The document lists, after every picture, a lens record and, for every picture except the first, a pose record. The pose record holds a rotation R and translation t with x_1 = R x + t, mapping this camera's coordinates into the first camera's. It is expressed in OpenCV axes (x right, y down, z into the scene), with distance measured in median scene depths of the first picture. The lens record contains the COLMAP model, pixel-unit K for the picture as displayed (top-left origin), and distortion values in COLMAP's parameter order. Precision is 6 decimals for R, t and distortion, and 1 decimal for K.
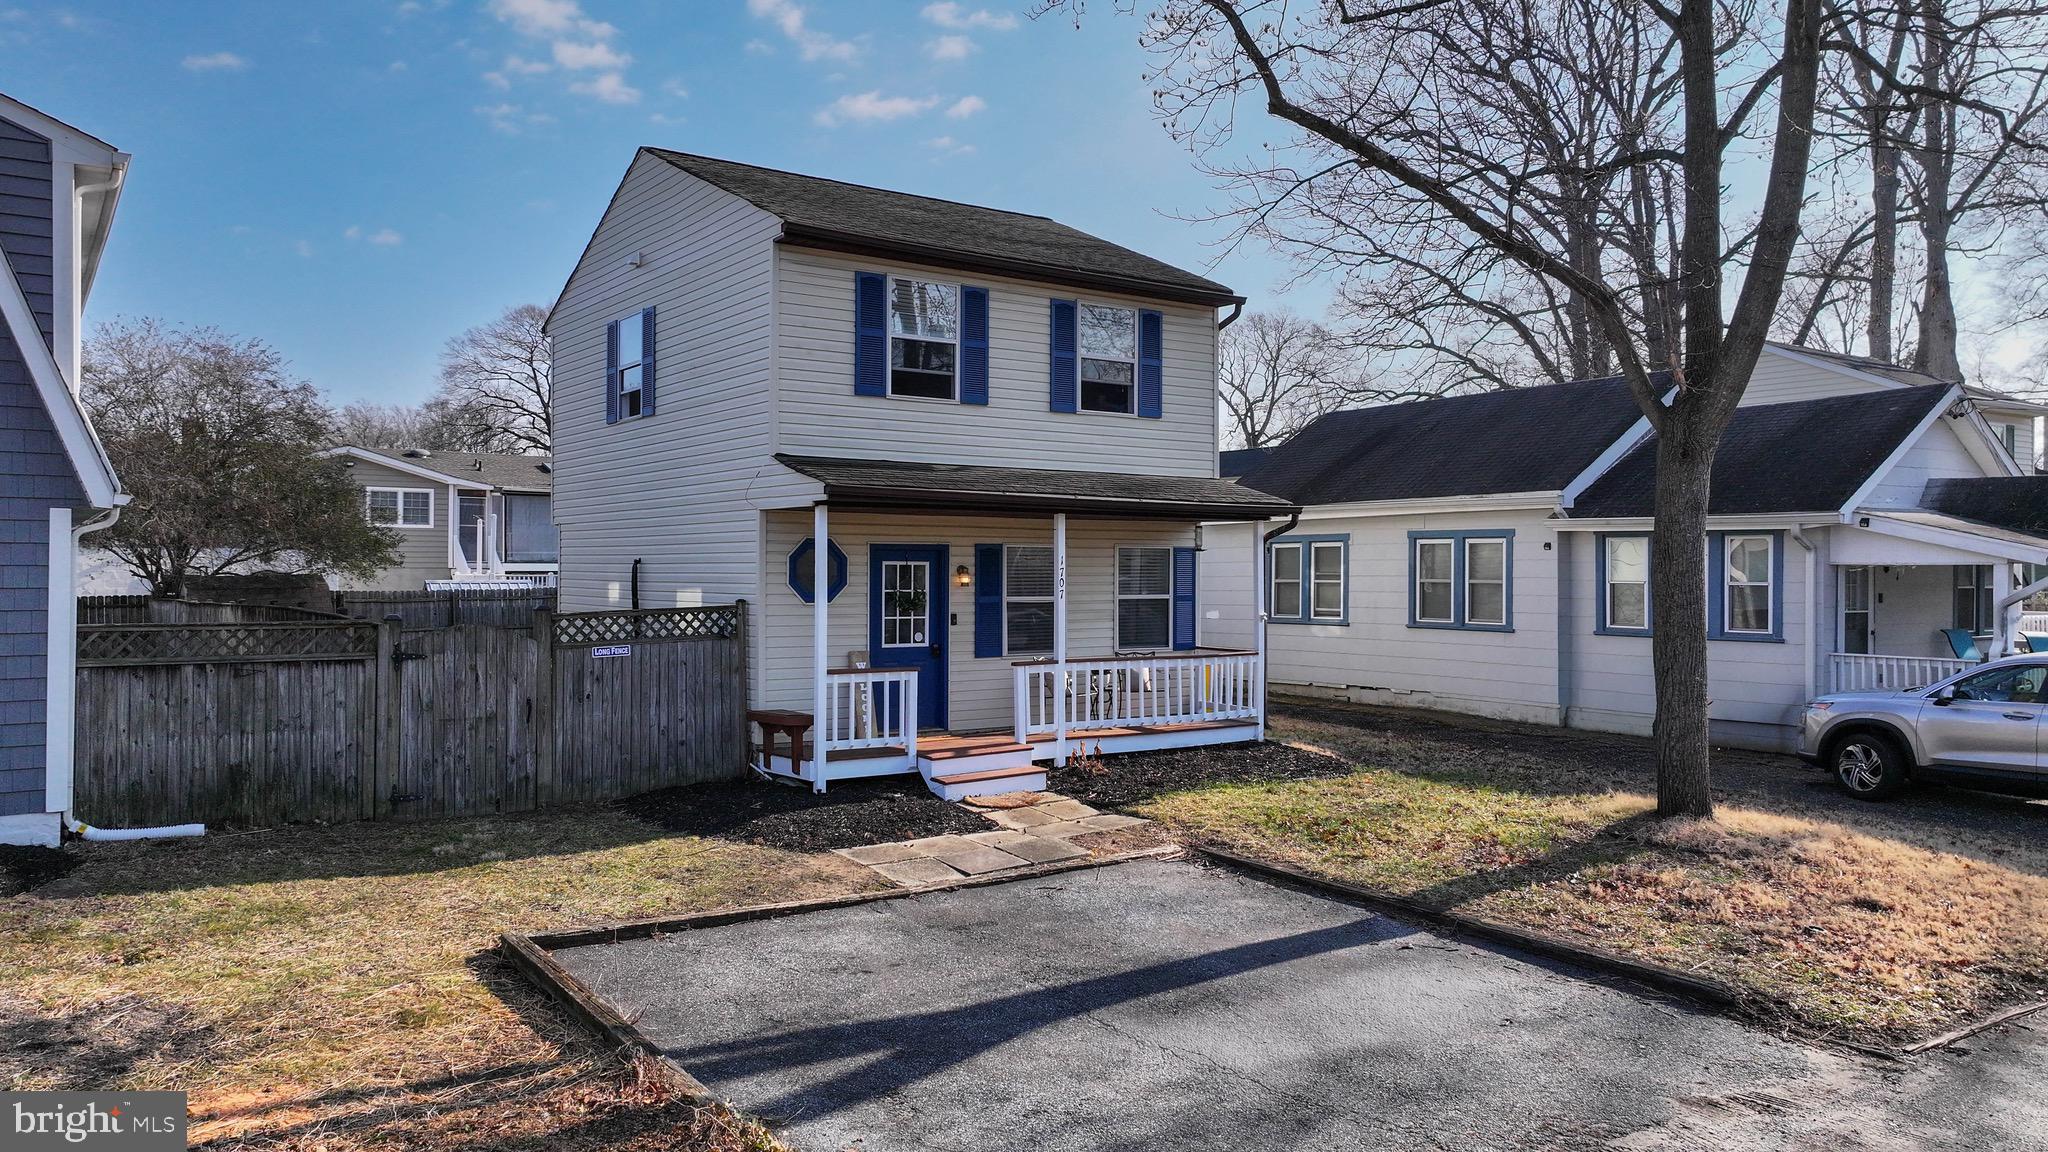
lens RADIAL K [[1435.1, 0, 1024.0], [0, 1435.1, 576.0], [0, 0, 1]] dist [0.001394, -0.001359]
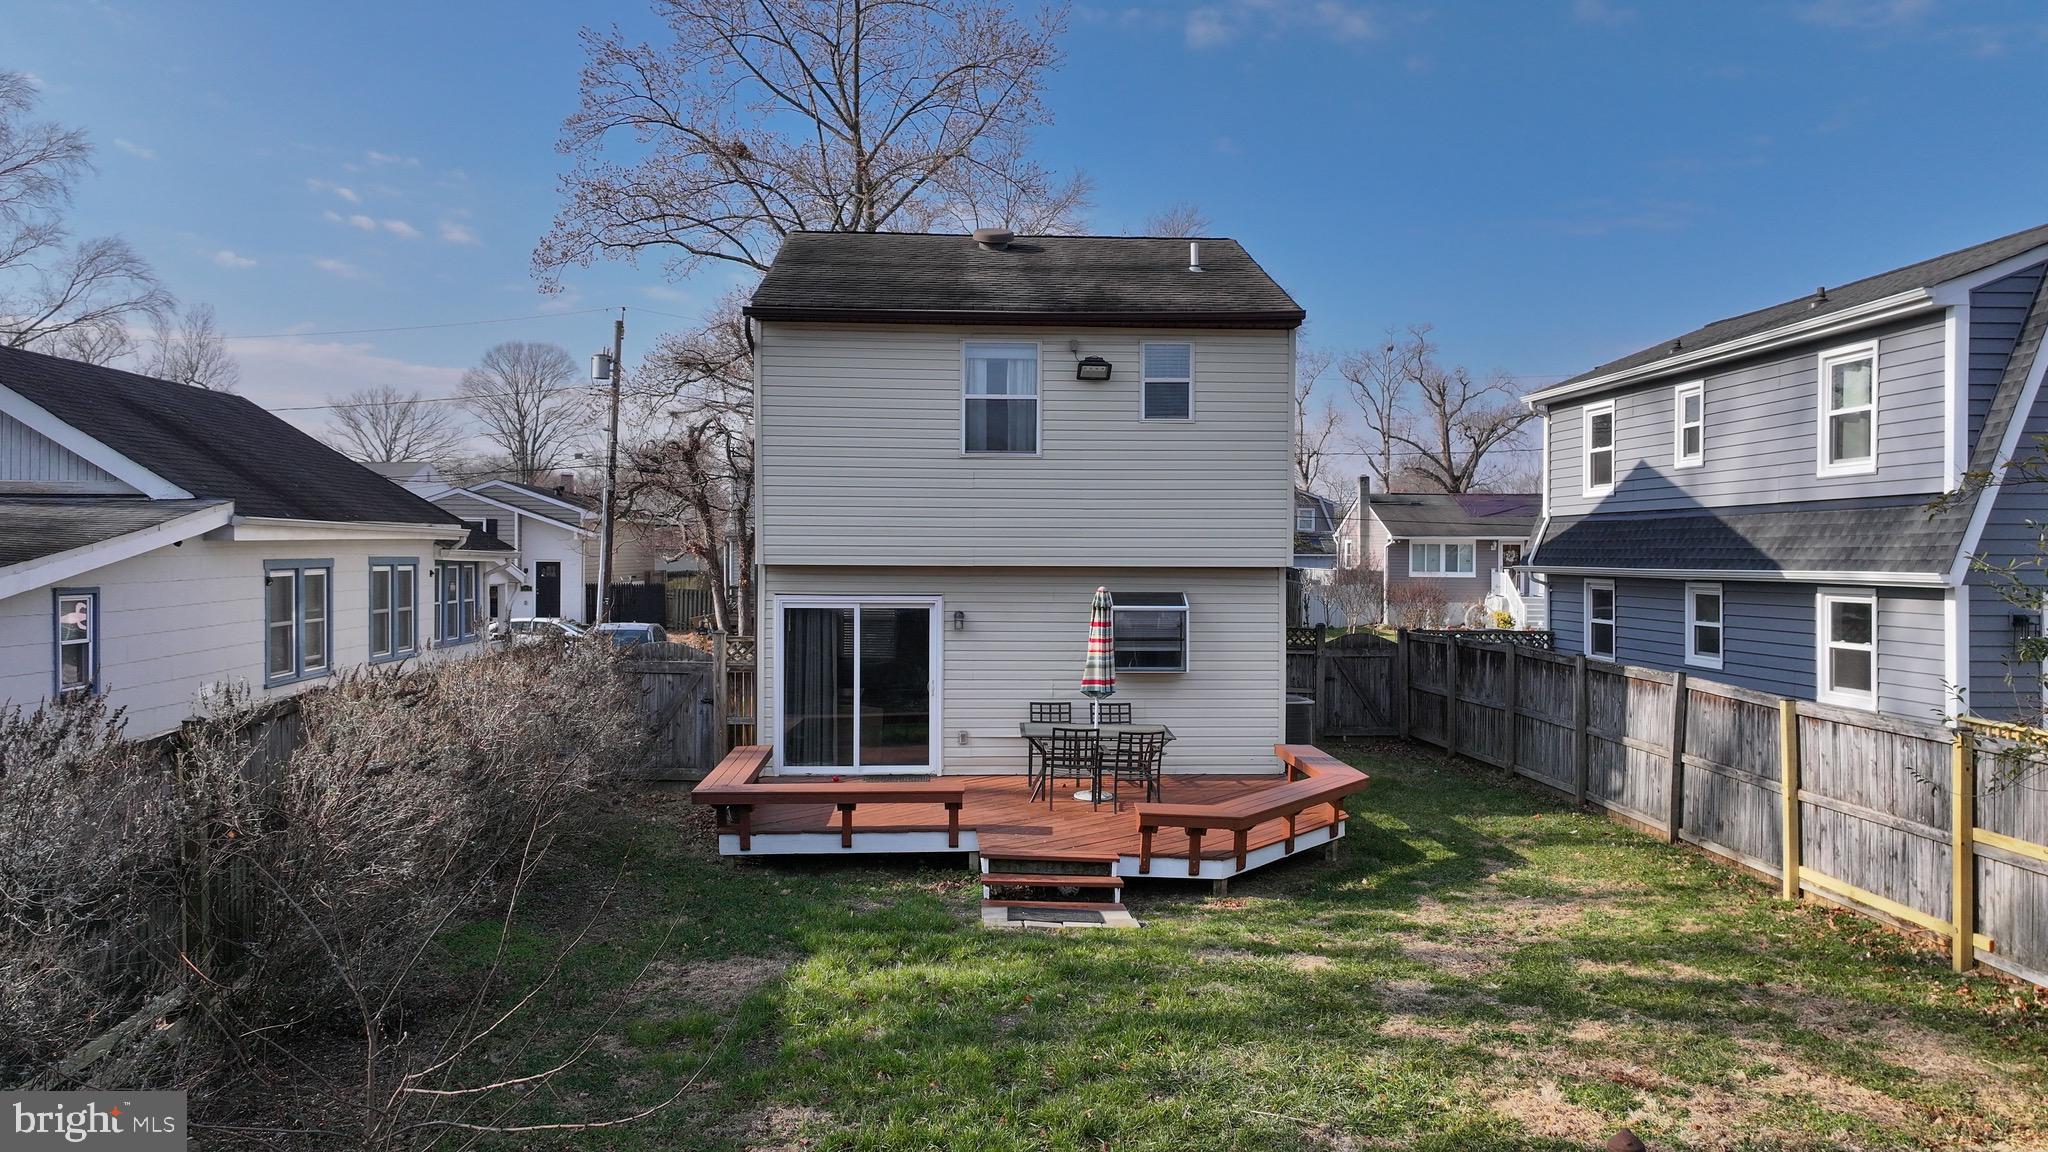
lens RADIAL K [[1435.1, 0, 1024.0], [0, 1435.1, 576.0], [0, 0, 1]] dist [0.001394, -0.001359]
pose [[-0.851859, -0.015388, 0.523546, -0.854781], [-0.005681, 0.999781, 0.020141, -0.062531], [-0.523741, 0.014183, -0.851759, 2.437744]]
